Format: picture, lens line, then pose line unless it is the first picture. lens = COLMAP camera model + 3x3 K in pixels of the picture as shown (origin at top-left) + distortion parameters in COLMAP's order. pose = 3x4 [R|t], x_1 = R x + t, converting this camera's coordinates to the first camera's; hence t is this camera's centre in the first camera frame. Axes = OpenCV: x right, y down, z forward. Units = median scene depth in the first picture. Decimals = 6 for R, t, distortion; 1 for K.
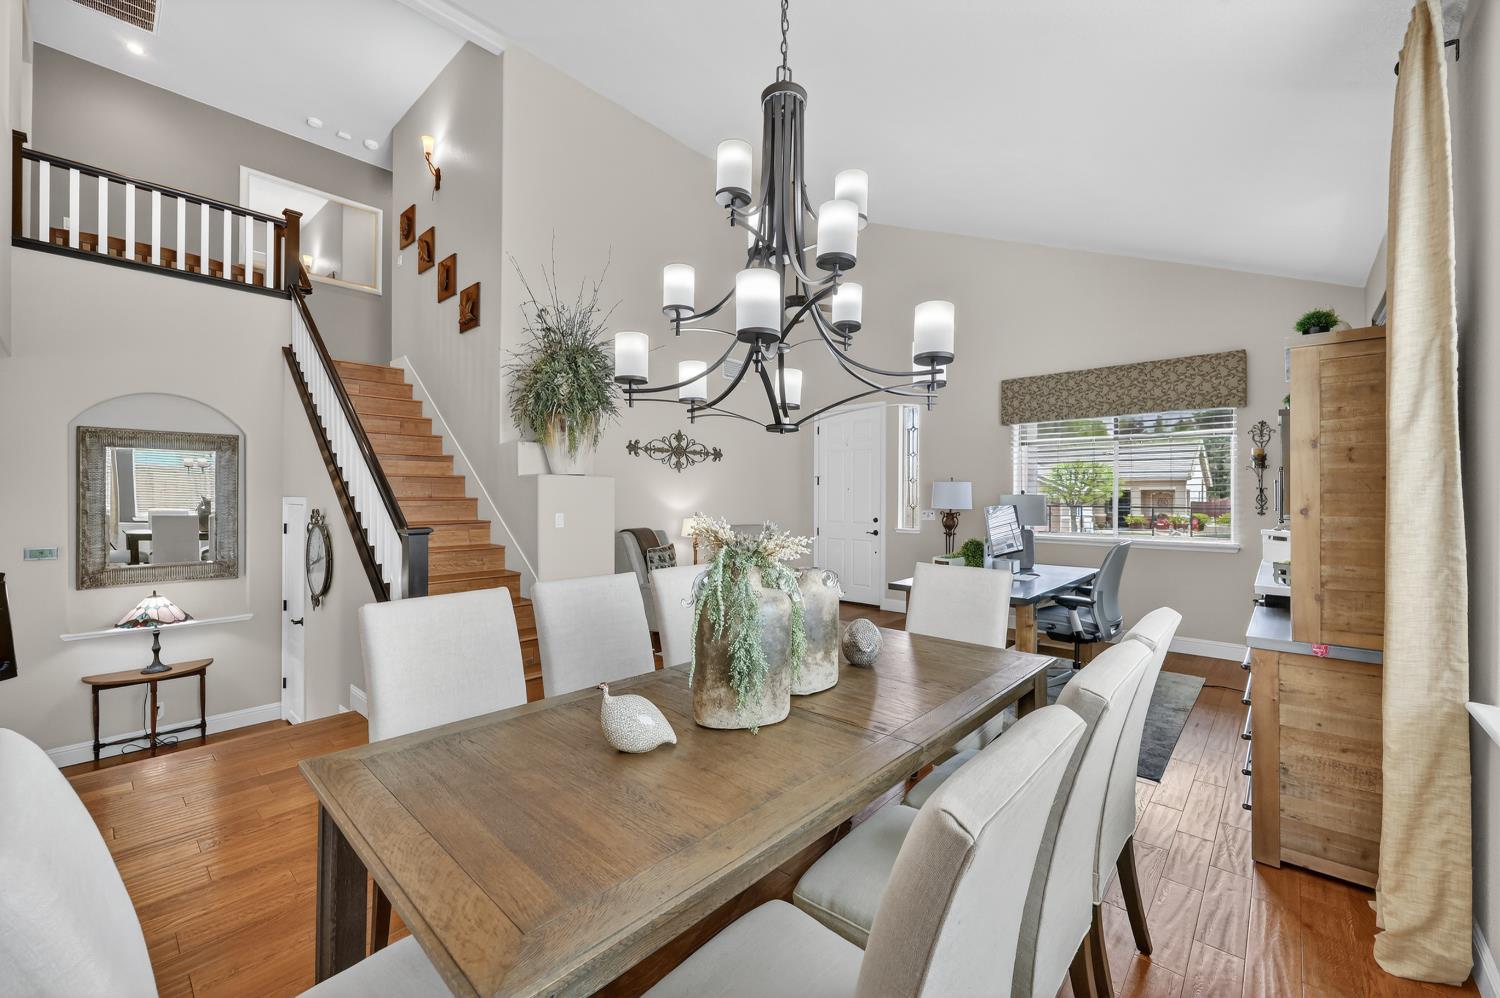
lens RADIAL K [[607.6, 0, 750.7], [0, 607.6, 492.7], [0, 0, 1]] dist [0.001547, -0.000730]
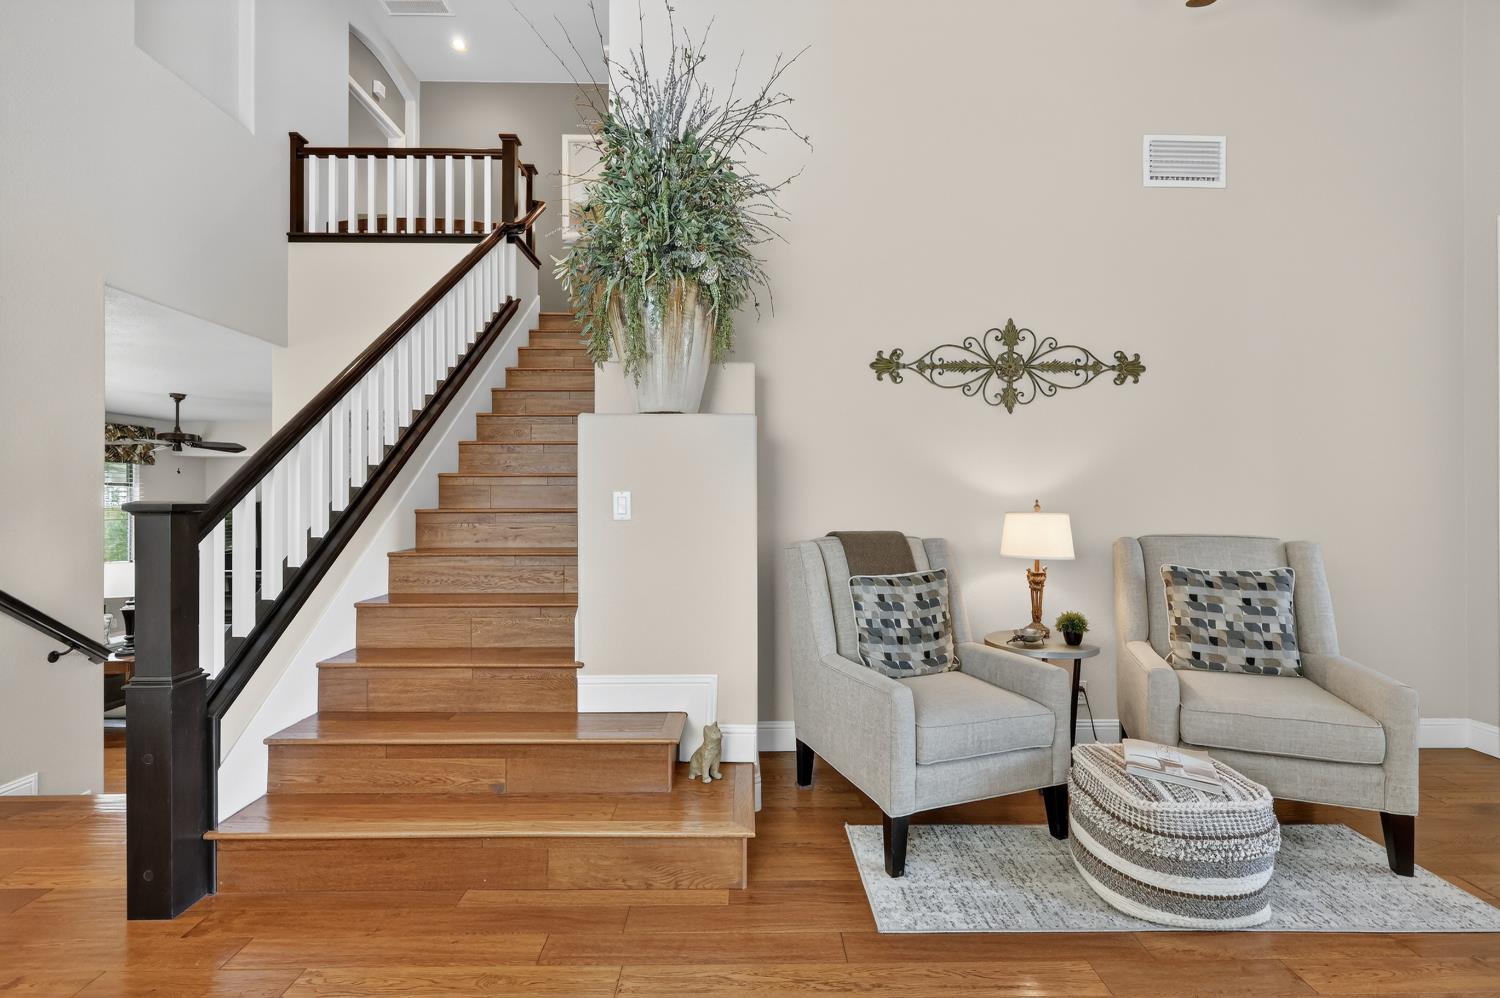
lens RADIAL K [[673.2, 0, 751.9], [0, 673.2, 493.7], [0, 0, 1]] dist [-0.001681, -0.000728]
pose [[0.681607, -0.011905, -0.731621, 0.120296], [0.005365, 0.999922, -0.011273, 0.032300], [0.731699, 0.003759, 0.681618, 0.531308]]
